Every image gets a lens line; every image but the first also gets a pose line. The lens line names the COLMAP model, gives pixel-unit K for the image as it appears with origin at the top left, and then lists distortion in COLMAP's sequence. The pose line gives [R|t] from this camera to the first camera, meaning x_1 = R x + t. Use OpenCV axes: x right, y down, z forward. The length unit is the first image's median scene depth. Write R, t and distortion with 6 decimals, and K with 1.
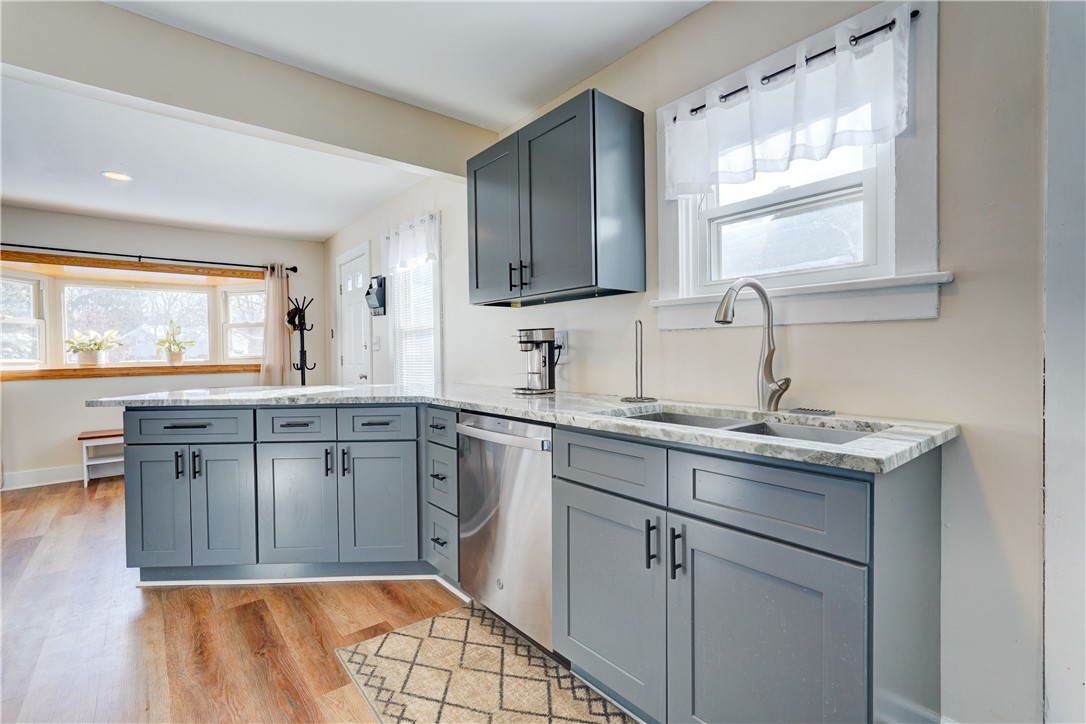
lens RADIAL K [[489.9, 0, 543.0], [0, 489.9, 362.0], [0, 0, 1]] dist [0.000782, 0.000315]
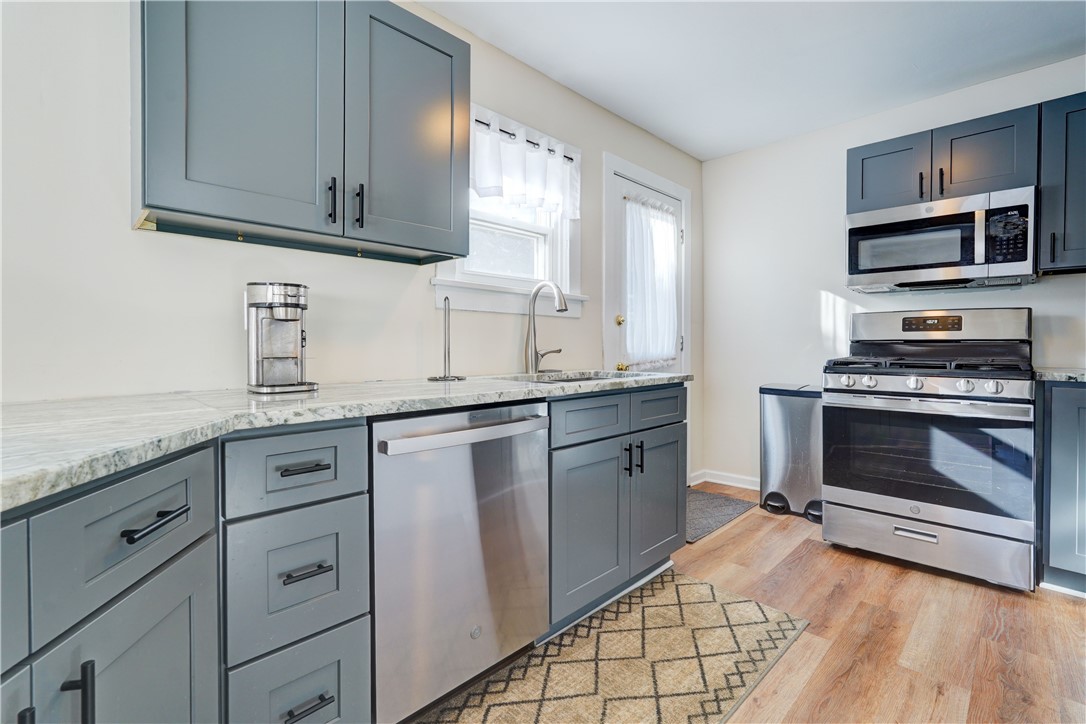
lens RADIAL K [[488.4, 0, 541.4], [0, 488.4, 345.4], [0, 0, 1]] dist [-0.002436, 0.000342]
pose [[-0.088290, 0.006252, 0.996075, -0.366781], [0.018423, 0.999820, -0.004643, 0.009116], [-0.995924, 0.017941, -0.088389, 0.417569]]
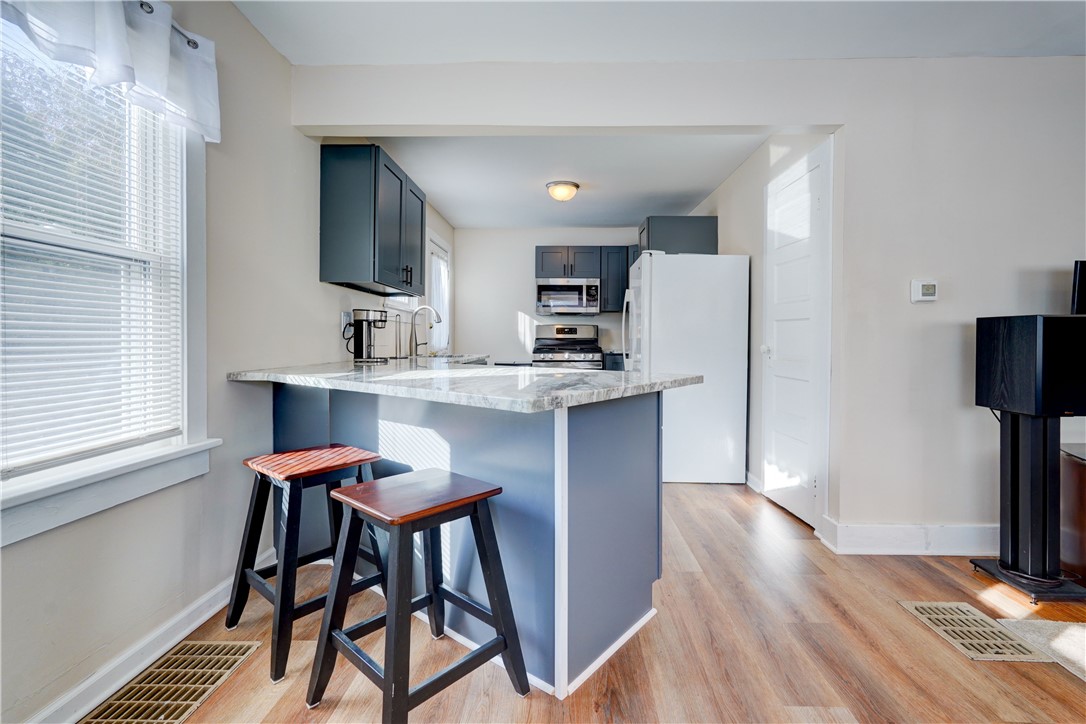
lens RADIAL K [[483.6, 0, 545.9], [0, 483.6, 359.2], [0, 0, 1]] dist [-0.000200, 0.000840]
pose [[-0.742811, -0.013985, 0.669355, -0.654698], [0.020266, 0.998854, 0.043359, 0.007316], [-0.669194, 0.045773, -0.741676, 0.899898]]
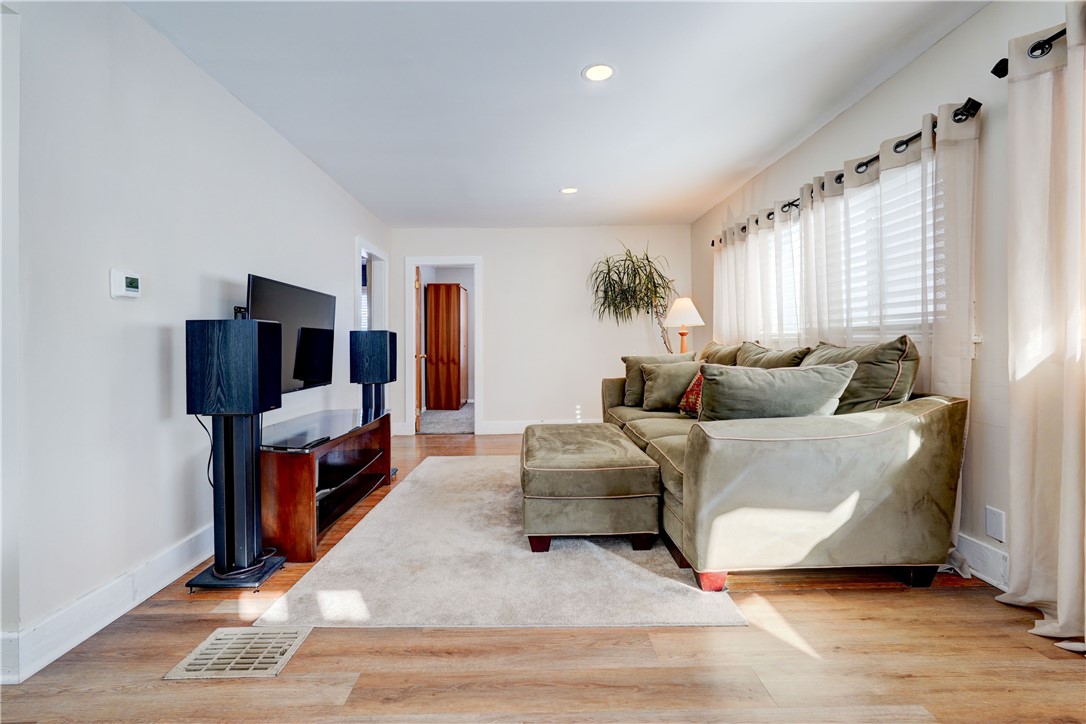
lens RADIAL K [[490.2, 0, 538.0], [0, 490.2, 342.6], [0, 0, 1]] dist [0.000905, 0.000530]
pose [[-0.633949, 0.020856, -0.773093, -0.495781], [0.007484, 0.999755, 0.020834, 0.009573], [0.773338, 0.007422, -0.633950, 0.787677]]
